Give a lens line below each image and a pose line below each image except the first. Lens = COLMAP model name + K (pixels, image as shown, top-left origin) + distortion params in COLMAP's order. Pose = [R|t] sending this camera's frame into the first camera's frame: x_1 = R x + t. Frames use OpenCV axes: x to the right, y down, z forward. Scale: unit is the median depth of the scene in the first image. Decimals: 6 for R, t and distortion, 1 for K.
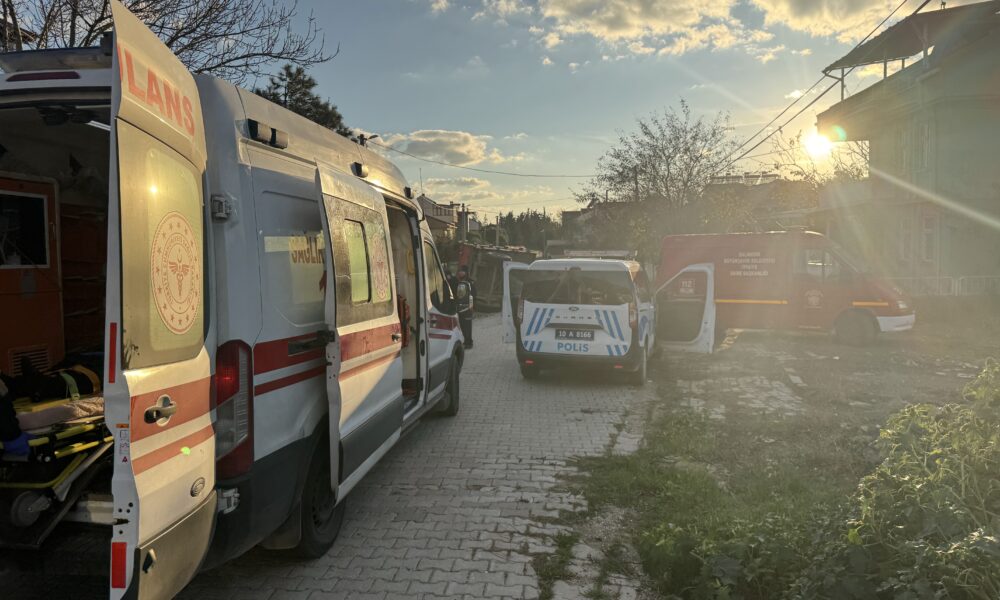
lens RADIAL K [[661.7, 0, 500.0], [0, 661.7, 300.0], [0, 0, 1]] dist [0.001122, -0.081987]
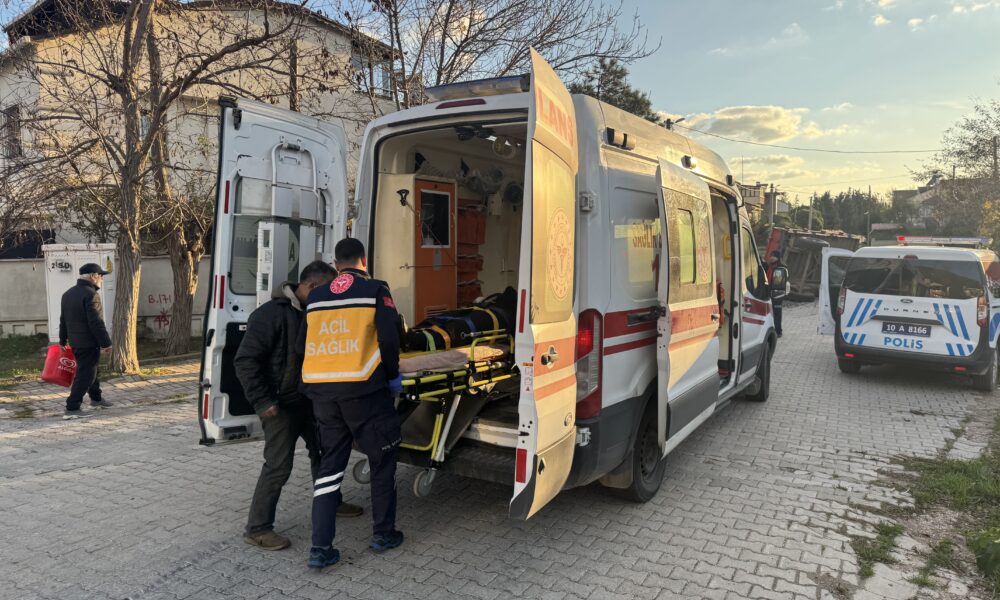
lens RADIAL K [[665.8, 0, 498.3], [0, 665.8, 286.0], [0, 0, 1]] dist [0.004335, -0.036589]
pose [[0.904895, 0.041739, -0.423583, -0.022589], [-0.039936, 0.999116, 0.013136, 0.005756], [0.423757, 0.005030, 0.905762, -0.136195]]
